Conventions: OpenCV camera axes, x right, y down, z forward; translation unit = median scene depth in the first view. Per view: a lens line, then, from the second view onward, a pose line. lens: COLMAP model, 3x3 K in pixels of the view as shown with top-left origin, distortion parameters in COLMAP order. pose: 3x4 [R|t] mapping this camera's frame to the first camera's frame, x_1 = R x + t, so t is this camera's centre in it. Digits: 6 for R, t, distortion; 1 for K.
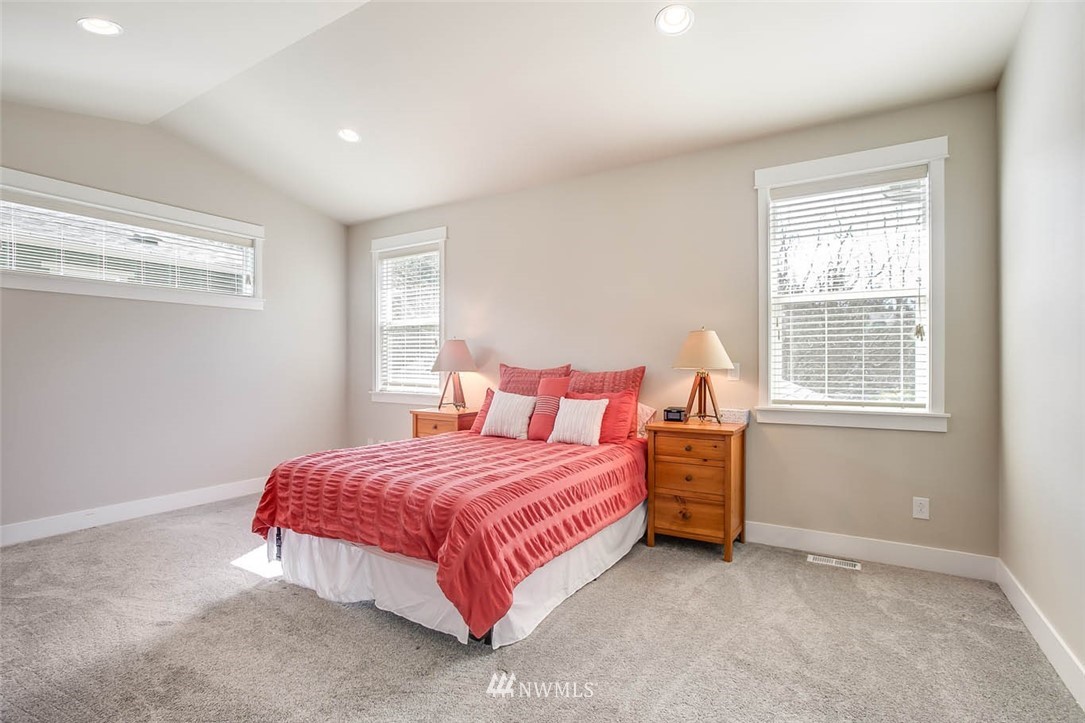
lens RADIAL K [[524.1, 0, 543.3], [0, 524.1, 354.2], [0, 0, 1]] dist [-0.051653, 0.020612]
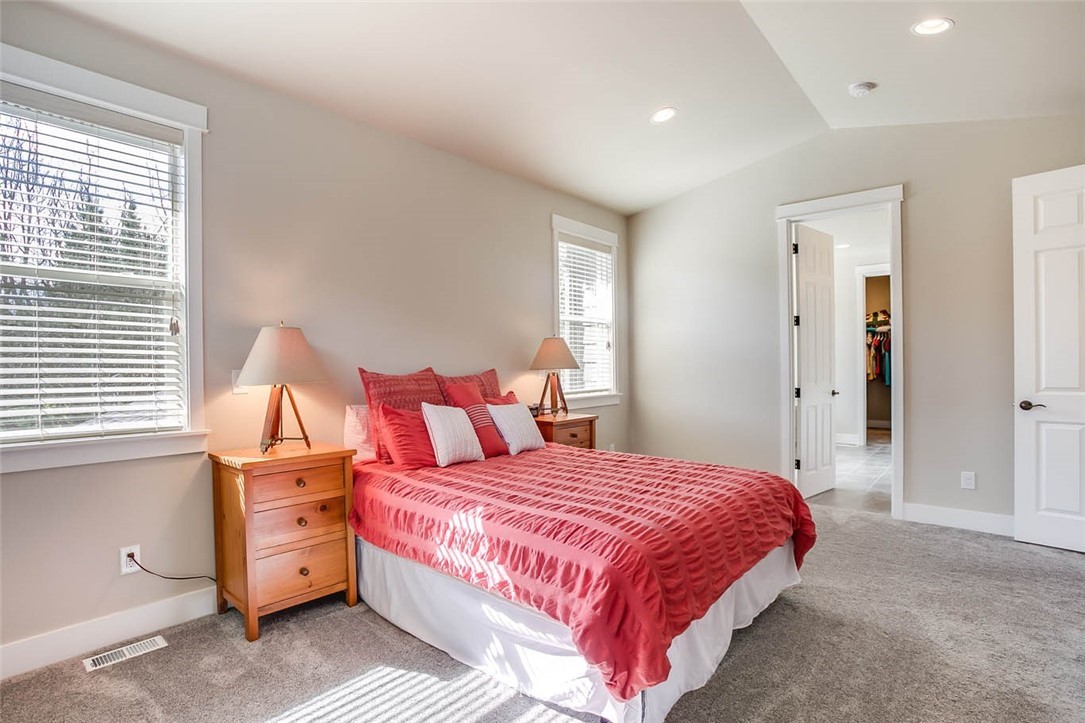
lens RADIAL K [[524.1, 0, 543.3], [0, 524.1, 354.2], [0, 0, 1]] dist [-0.051653, 0.020612]
pose [[0.184700, 0.009934, 0.982745, -0.855806], [-0.021748, 0.999745, -0.006018, -0.001292], [-0.982554, -0.020261, 0.184869, 0.773752]]
